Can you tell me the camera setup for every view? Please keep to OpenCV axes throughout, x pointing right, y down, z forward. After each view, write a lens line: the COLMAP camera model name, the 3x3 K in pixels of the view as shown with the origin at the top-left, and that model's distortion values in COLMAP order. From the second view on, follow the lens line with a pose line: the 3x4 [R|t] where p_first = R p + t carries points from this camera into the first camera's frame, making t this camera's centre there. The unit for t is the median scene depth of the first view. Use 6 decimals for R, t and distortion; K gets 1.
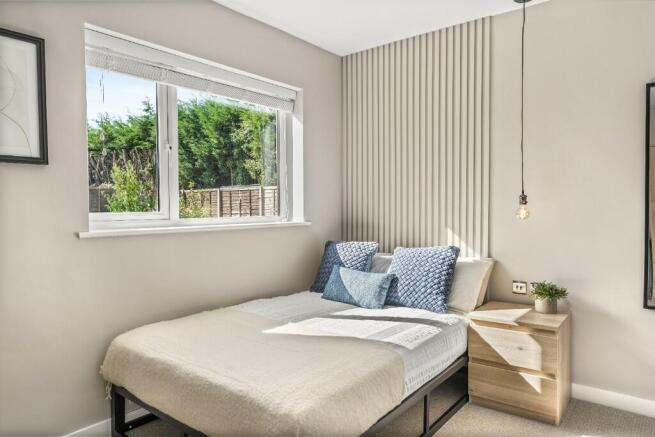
lens RADIAL K [[433.9, 0, 327.5], [0, 433.9, 218.5], [0, 0, 1]] dist [0.000771, -0.000215]
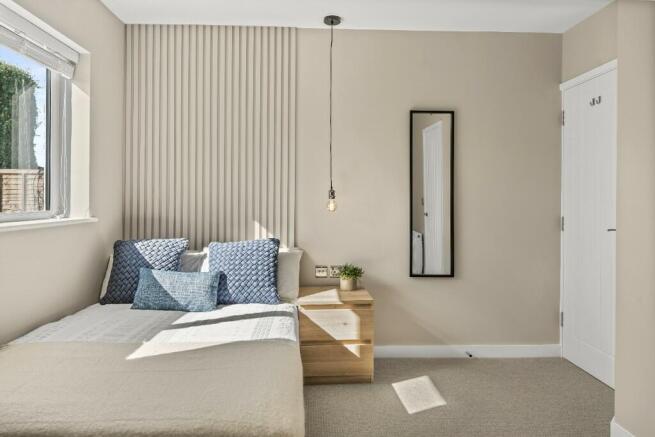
lens RADIAL K [[440.4, 0, 326.8], [0, 440.4, 198.3], [0, 0, 1]] dist [0.001224, 0.000459]
pose [[0.749074, 0.009591, 0.662417, -0.319321], [0.012028, 0.999534, -0.028073, -0.000176], [-0.662377, 0.028996, 0.748609, 0.129278]]
